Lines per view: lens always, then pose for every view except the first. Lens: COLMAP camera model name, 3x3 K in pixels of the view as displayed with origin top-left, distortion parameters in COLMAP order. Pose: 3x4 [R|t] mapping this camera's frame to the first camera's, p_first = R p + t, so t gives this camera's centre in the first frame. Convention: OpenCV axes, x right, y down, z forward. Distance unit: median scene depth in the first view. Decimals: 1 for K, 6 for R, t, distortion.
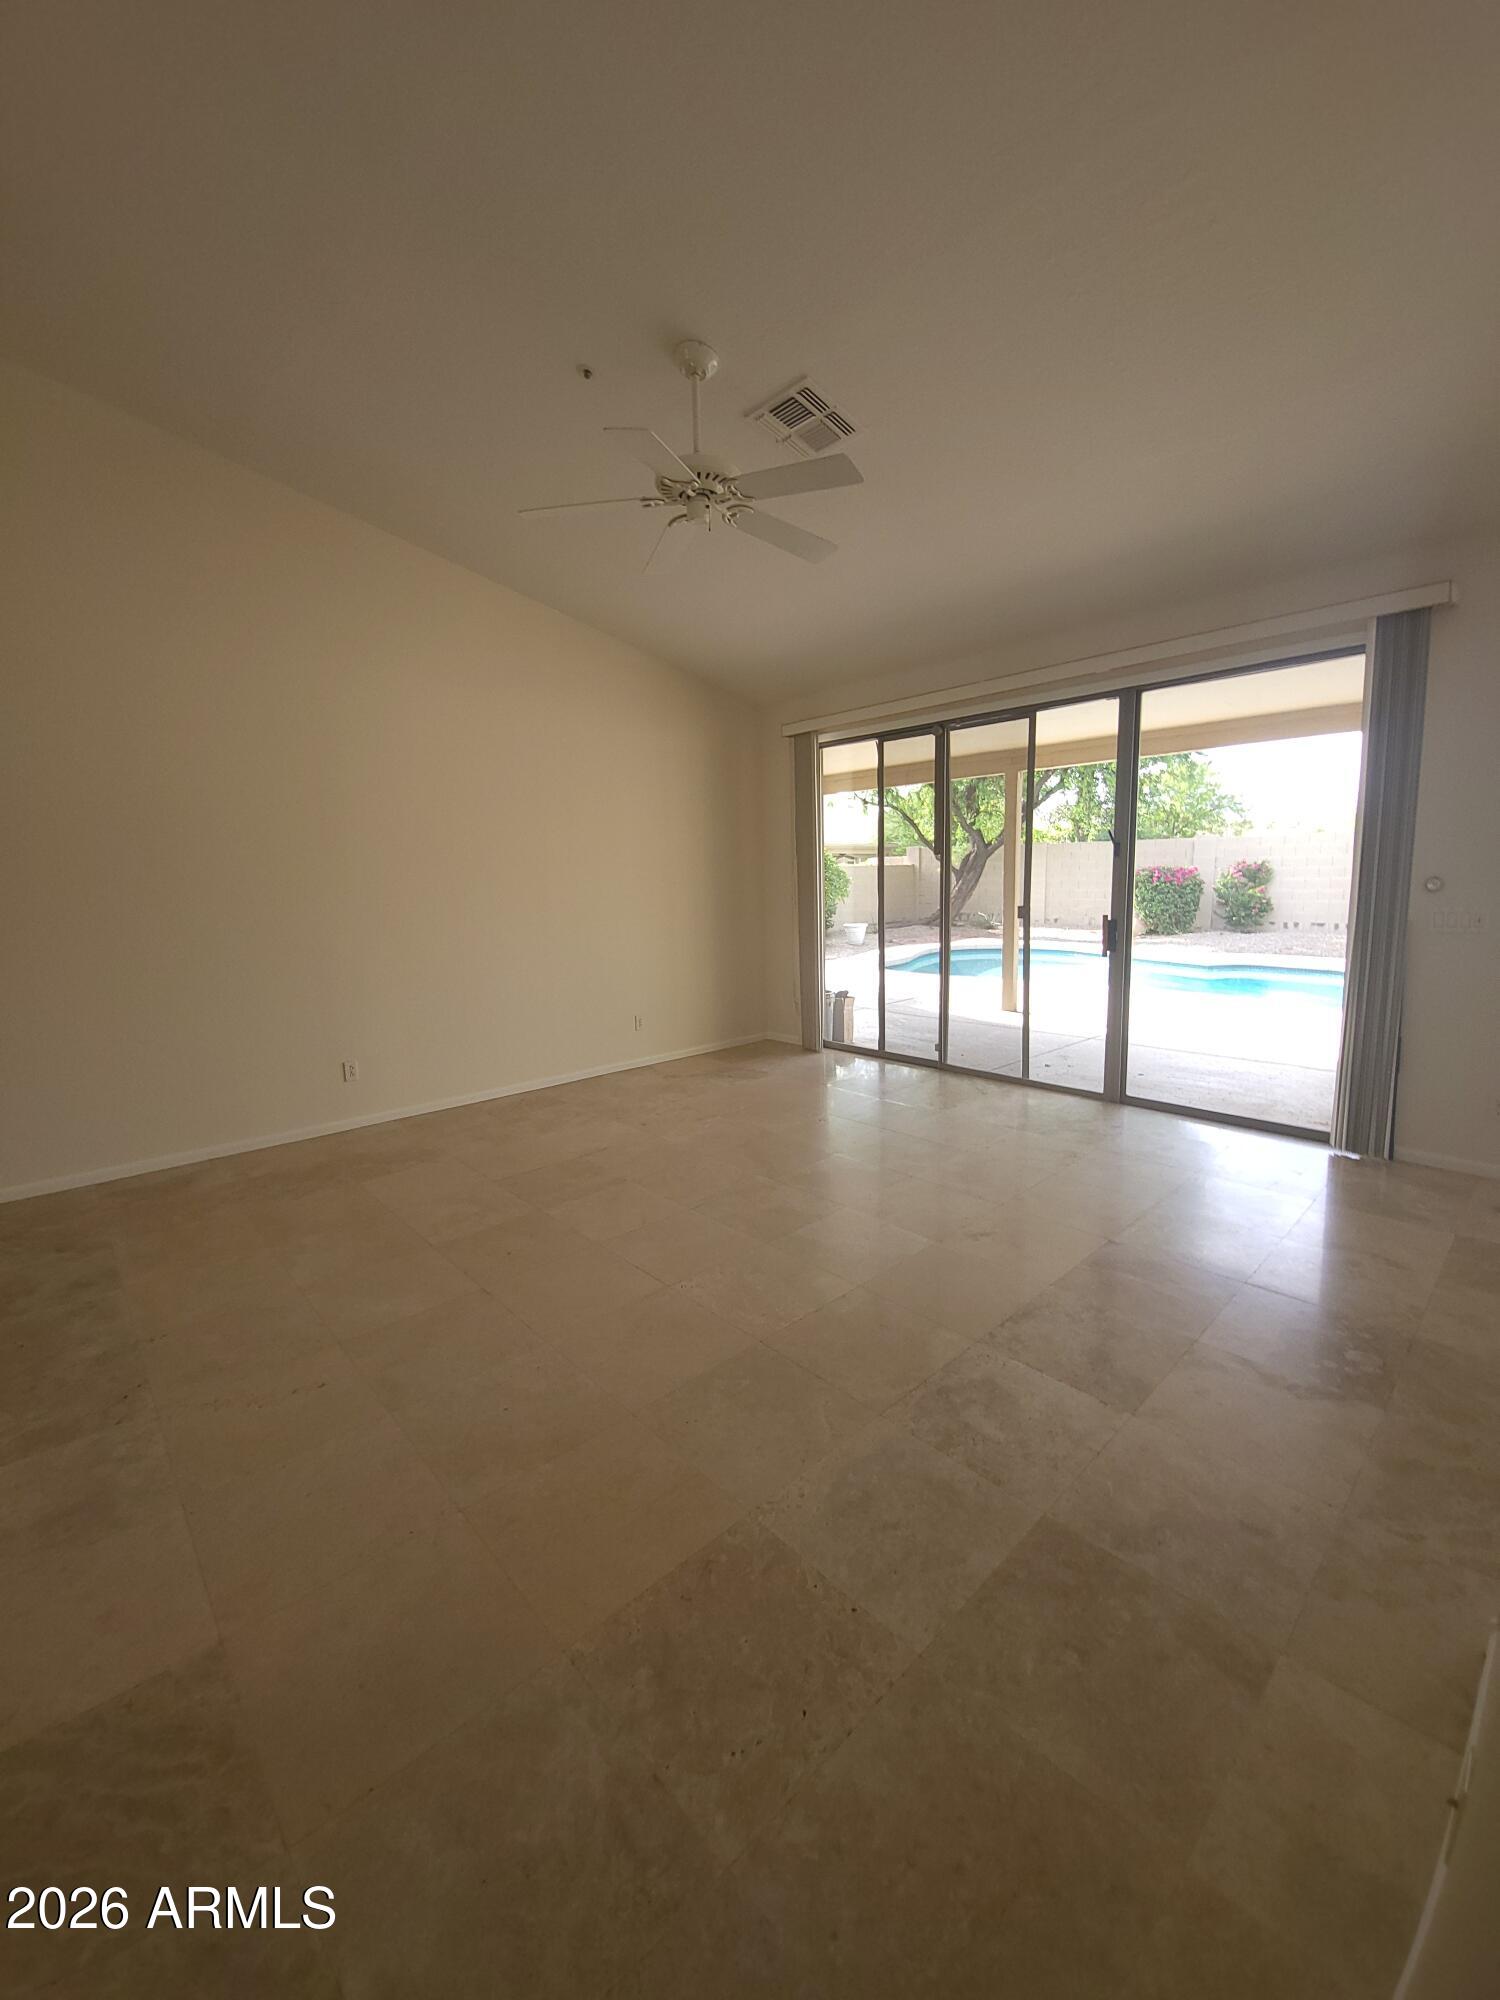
lens RADIAL K [[785.4, 0, 743.6], [0, 785.4, 997.7], [0, 0, 1]] dist [-0.008828, -0.006188]
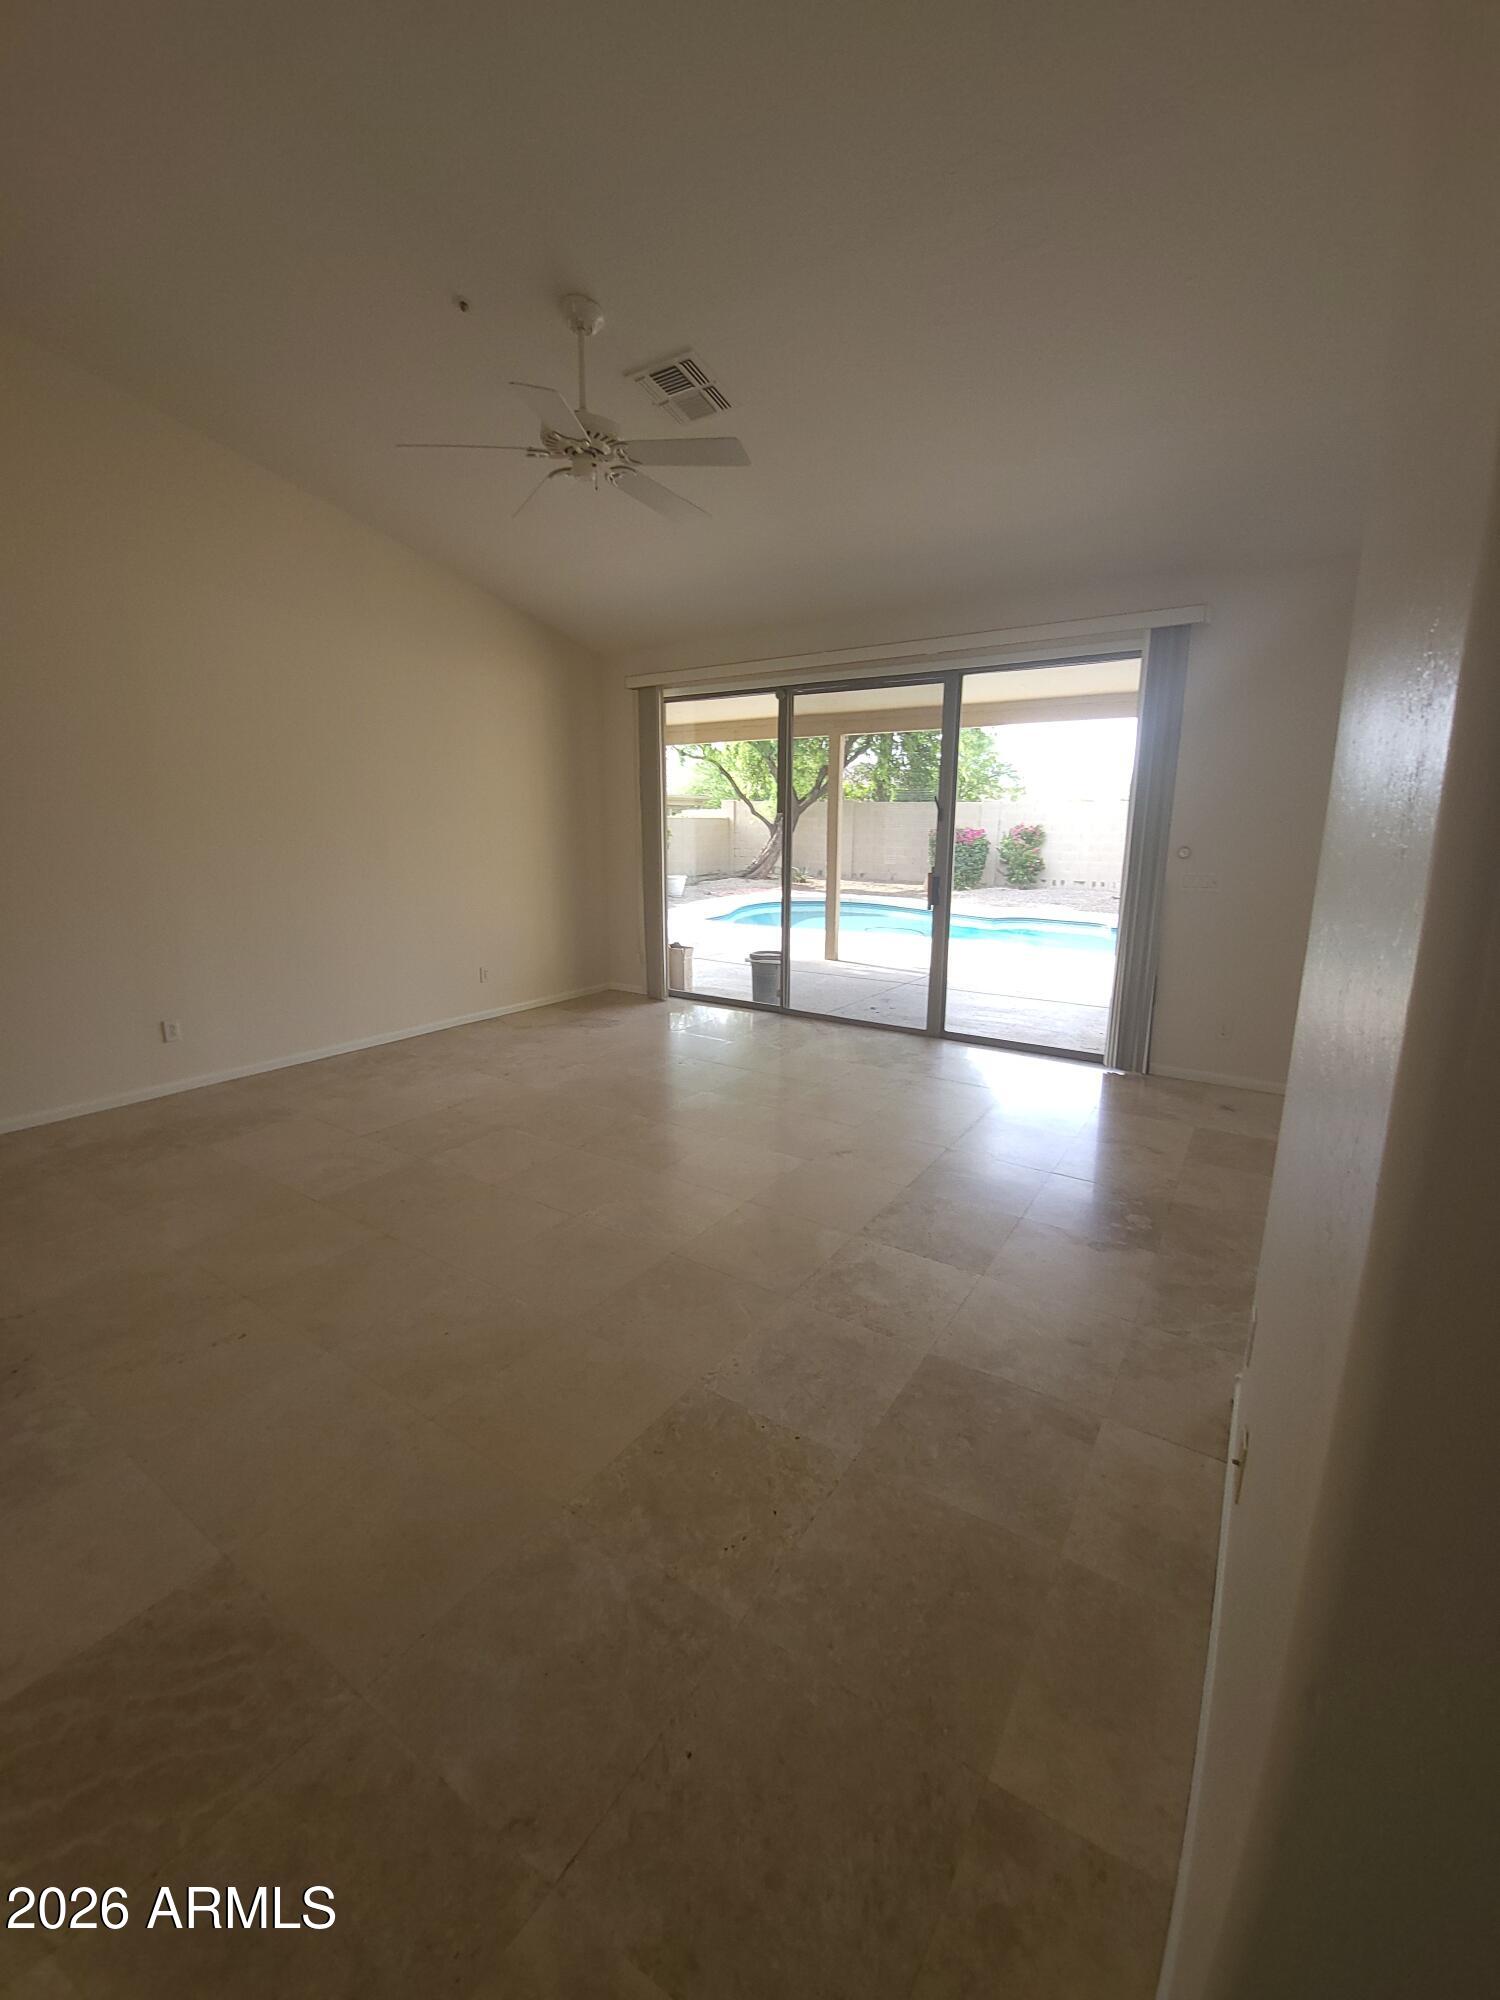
lens RADIAL K [[785.4, 0, 738.3], [0, 785.4, 997.8], [0, 0, 1]] dist [-0.008828, -0.006188]
pose [[0.972848, -0.021037, 0.230486, -0.112590], [0.006850, 0.998041, 0.062179, 0.004005], [-0.231342, -0.058912, 0.971087, -0.074657]]
